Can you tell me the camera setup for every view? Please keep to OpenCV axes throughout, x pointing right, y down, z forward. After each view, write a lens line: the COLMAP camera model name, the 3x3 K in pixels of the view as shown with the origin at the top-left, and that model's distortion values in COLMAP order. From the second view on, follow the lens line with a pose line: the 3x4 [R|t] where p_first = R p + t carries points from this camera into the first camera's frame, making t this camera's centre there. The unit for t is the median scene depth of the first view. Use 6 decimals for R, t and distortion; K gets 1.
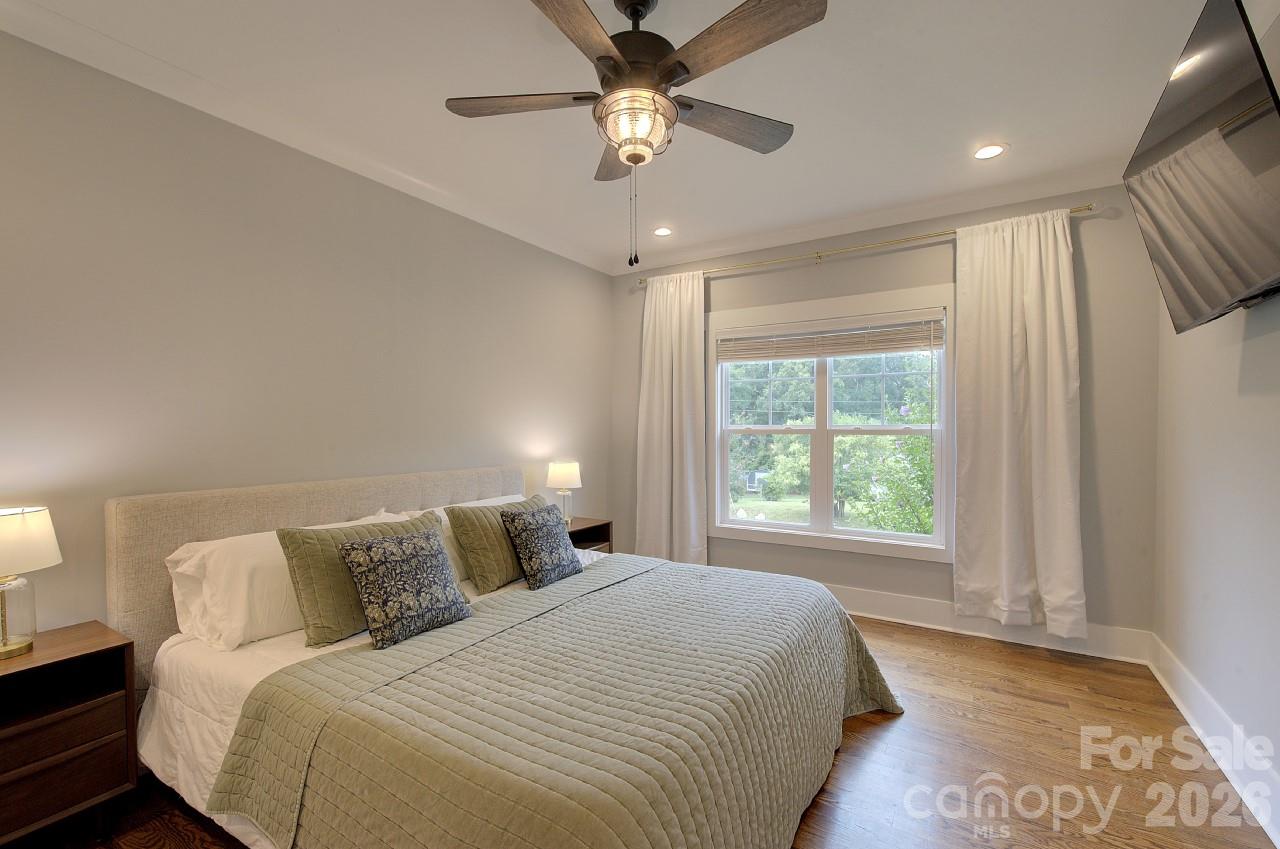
lens RADIAL K [[552.1, 0, 645.5], [0, 552.1, 428.7], [0, 0, 1]] dist [-0.003812, 0.003617]
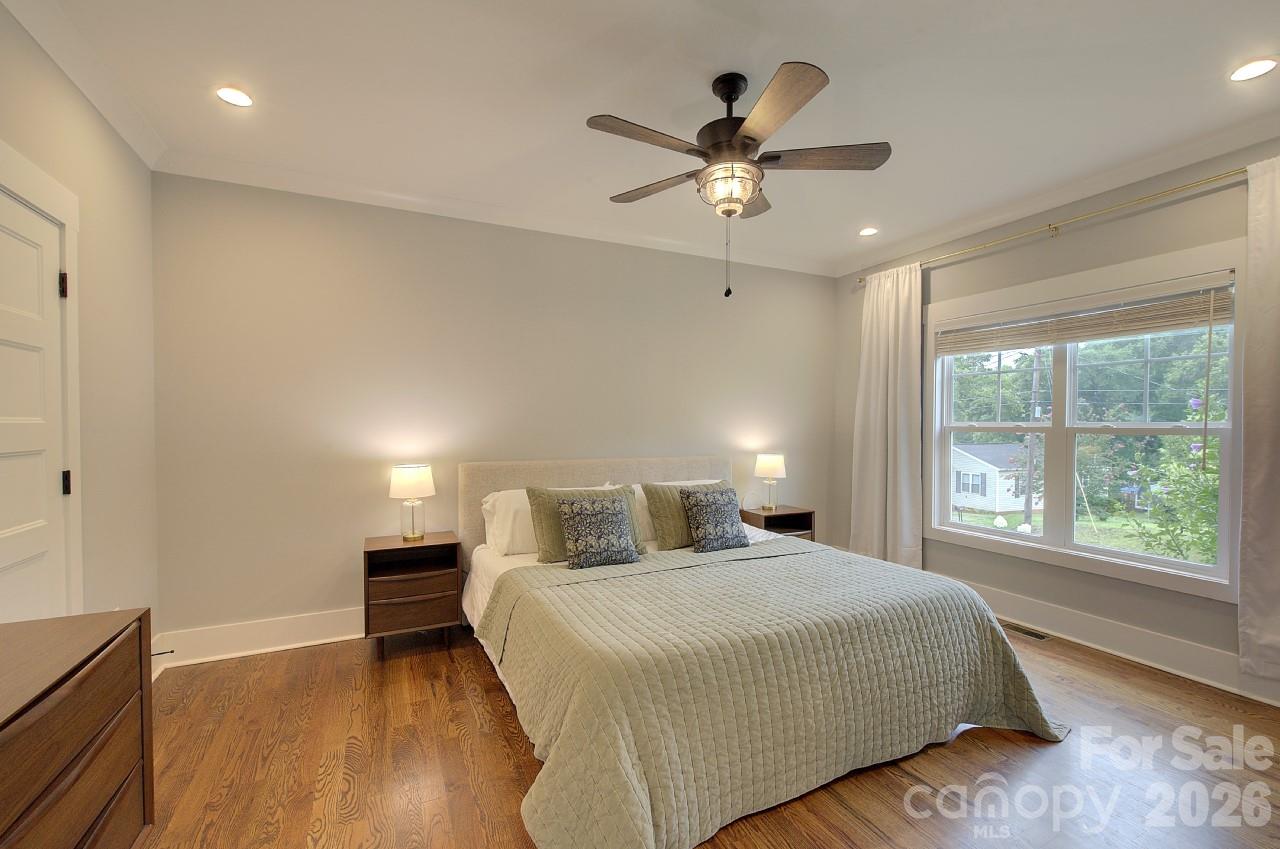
lens RADIAL K [[552.1, 0, 636.8], [0, 552.1, 420.4], [0, 0, 1]] dist [-0.003812, 0.003617]
pose [[0.838177, 0.001435, -0.545396, 0.290344], [-0.005290, 0.999971, -0.005499, -0.001771], [0.545372, 0.007495, 0.838161, -0.104065]]
